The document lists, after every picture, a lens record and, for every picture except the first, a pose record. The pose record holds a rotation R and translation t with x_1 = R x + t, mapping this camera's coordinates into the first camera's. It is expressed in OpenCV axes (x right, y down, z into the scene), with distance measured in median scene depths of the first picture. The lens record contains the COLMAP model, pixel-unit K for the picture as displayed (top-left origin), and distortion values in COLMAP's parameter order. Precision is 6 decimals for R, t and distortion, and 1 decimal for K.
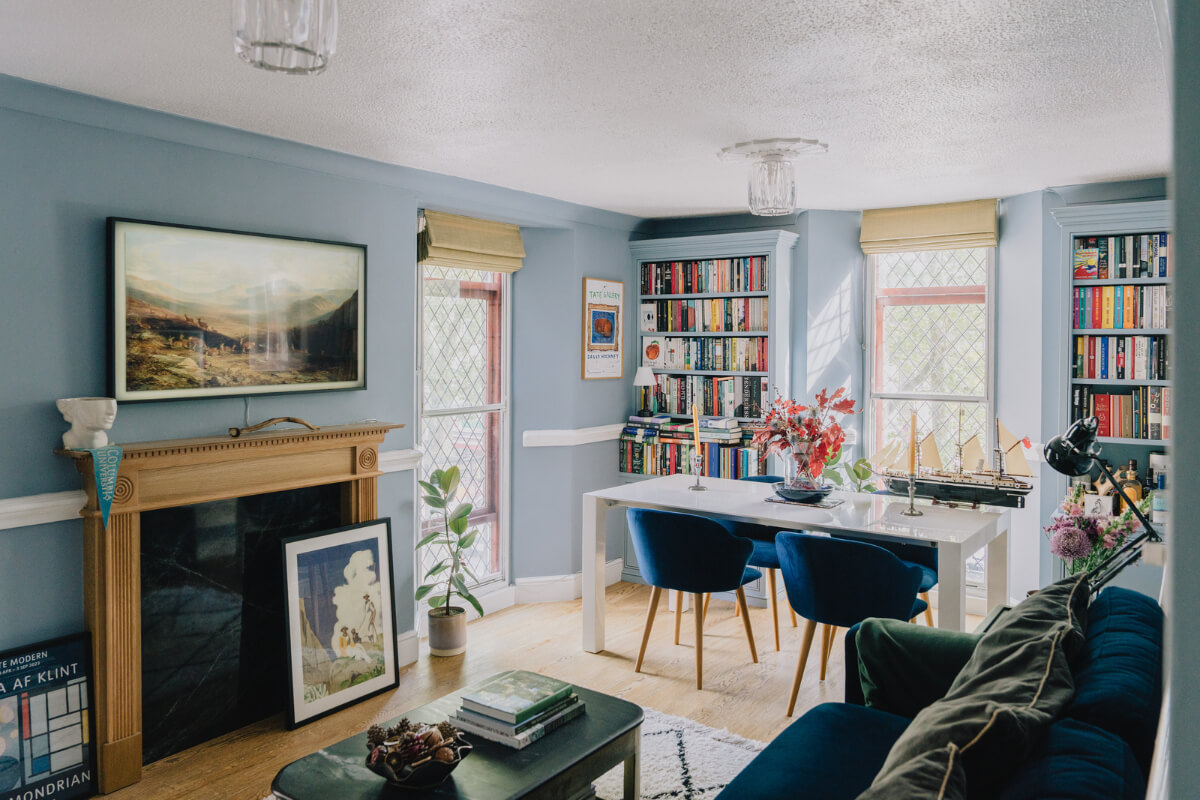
lens RADIAL K [[895.0, 0, 597.7], [0, 895.0, 350.4], [0, 0, 1]] dist [-0.005059, 0.000544]
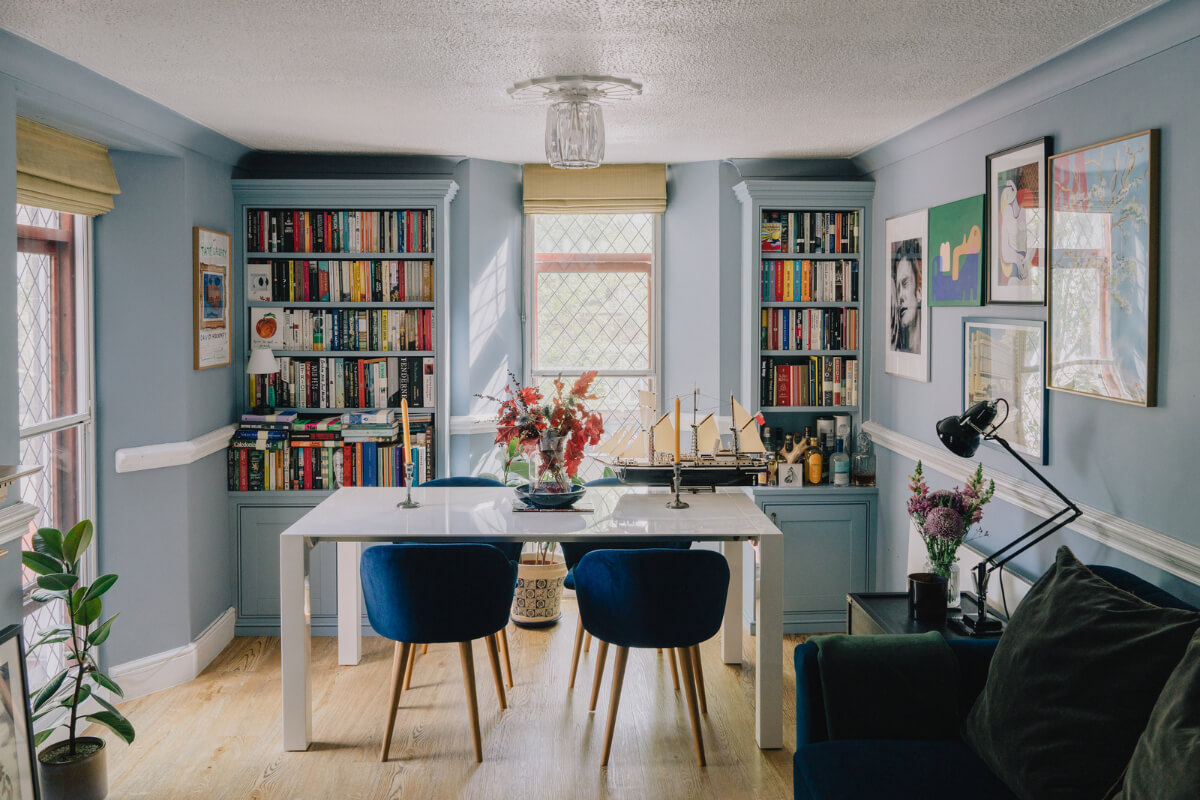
lens RADIAL K [[982.2, 0, 598.5], [0, 982.2, 327.9], [0, 0, 1]] dist [-0.000336, 0.004549]
pose [[0.800060, -0.019167, 0.599614, -0.225749], [0.006235, 0.999701, 0.023638, -0.017446], [-0.599888, -0.015173, 0.799940, 0.177756]]
